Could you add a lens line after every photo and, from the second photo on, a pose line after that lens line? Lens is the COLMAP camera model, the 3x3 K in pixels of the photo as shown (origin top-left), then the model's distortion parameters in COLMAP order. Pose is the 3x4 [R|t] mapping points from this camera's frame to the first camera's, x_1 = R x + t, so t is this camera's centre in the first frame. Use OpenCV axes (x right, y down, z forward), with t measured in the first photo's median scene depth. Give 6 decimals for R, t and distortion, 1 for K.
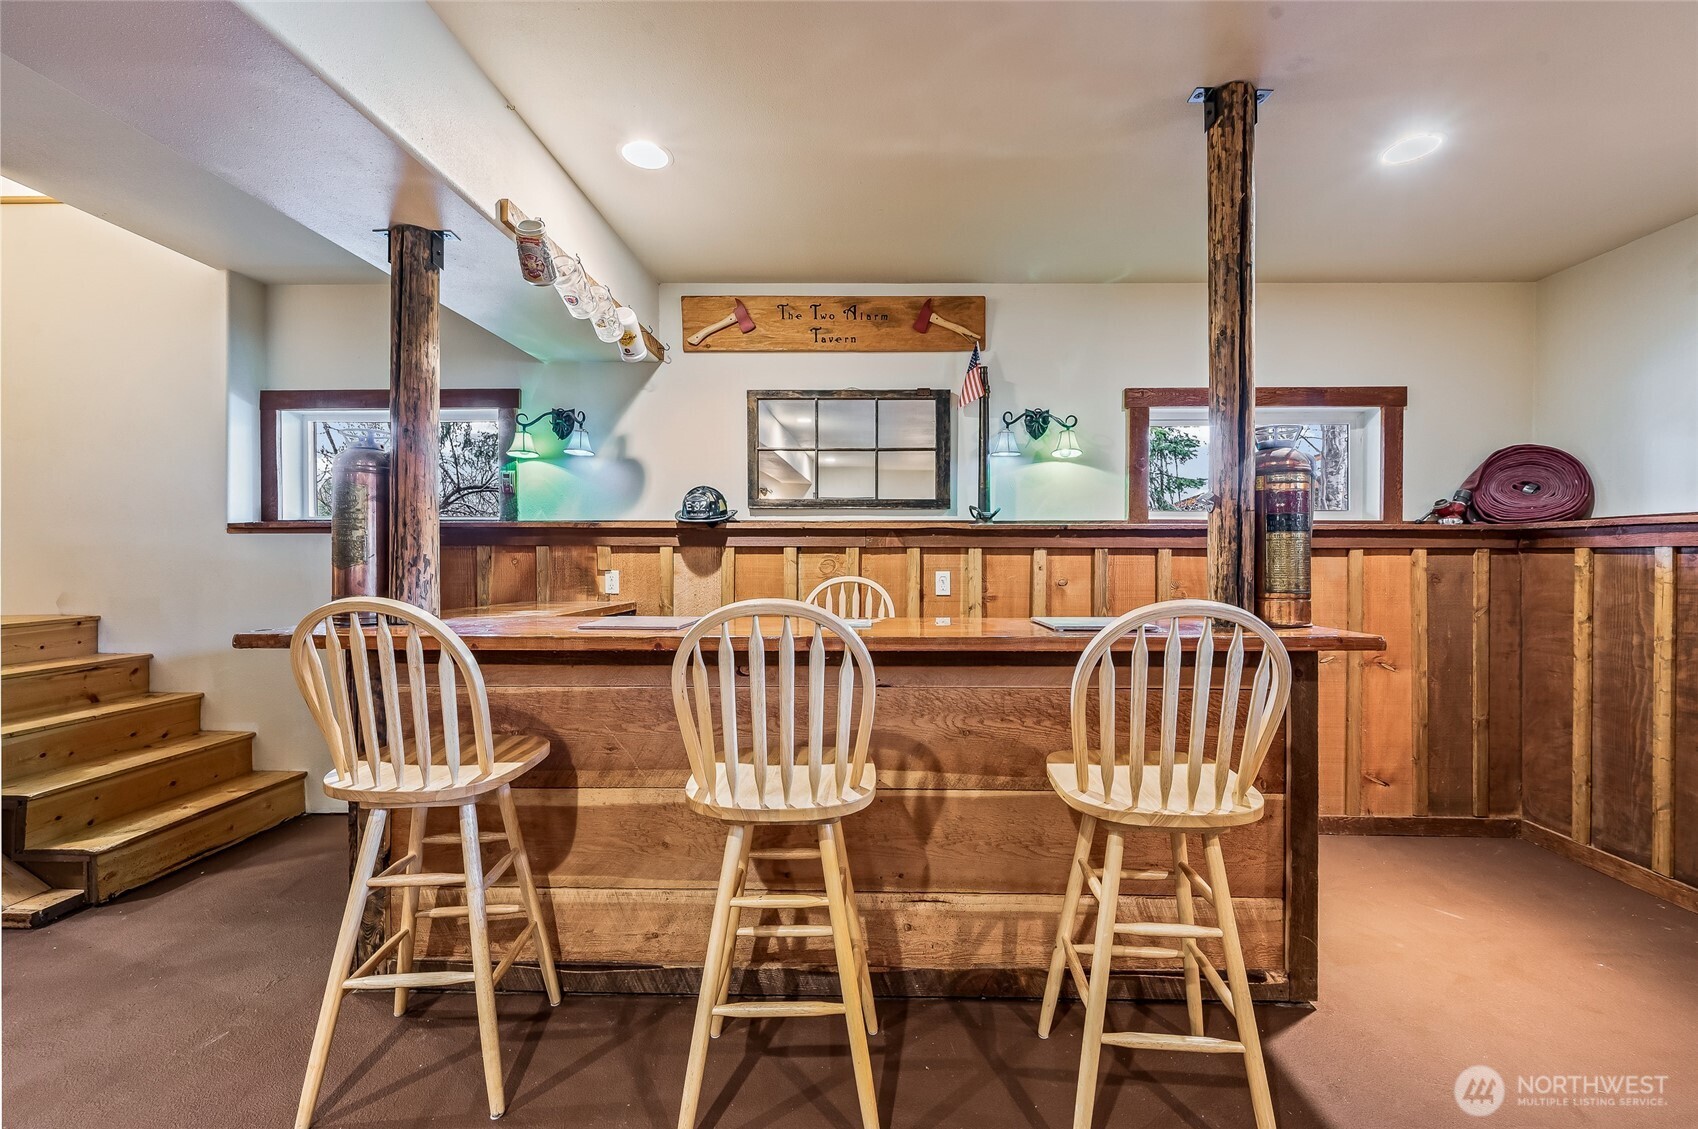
lens RADIAL K [[693.4, 0, 853.3], [0, 693.4, 560.0], [0, 0, 1]] dist [0.001599, 0.000042]
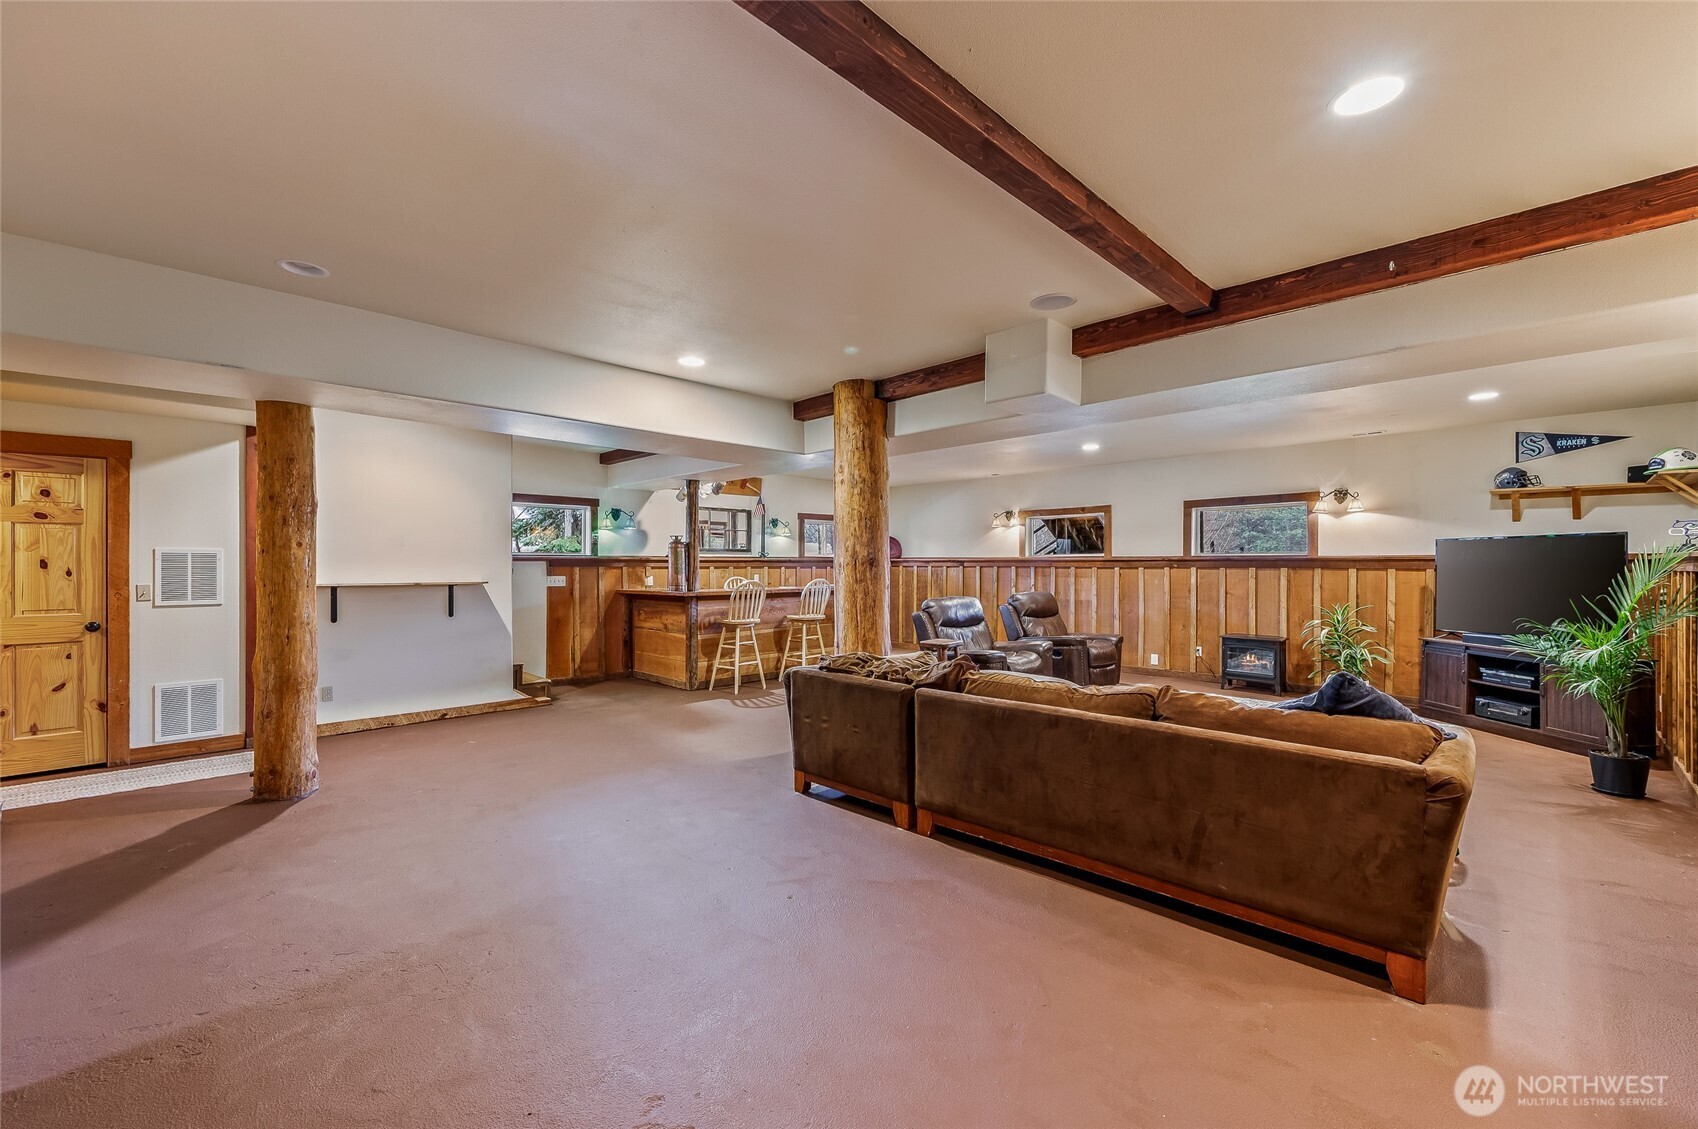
lens RADIAL K [[693.4, 0, 853.5], [0, 693.4, 565.8], [0, 0, 1]] dist [0.001599, 0.000042]
pose [[0.699539, -0.005427, 0.714574, -1.584107], [0.006688, 0.999977, 0.001048, -0.020045], [-0.714563, 0.004047, 0.699559, -1.263965]]
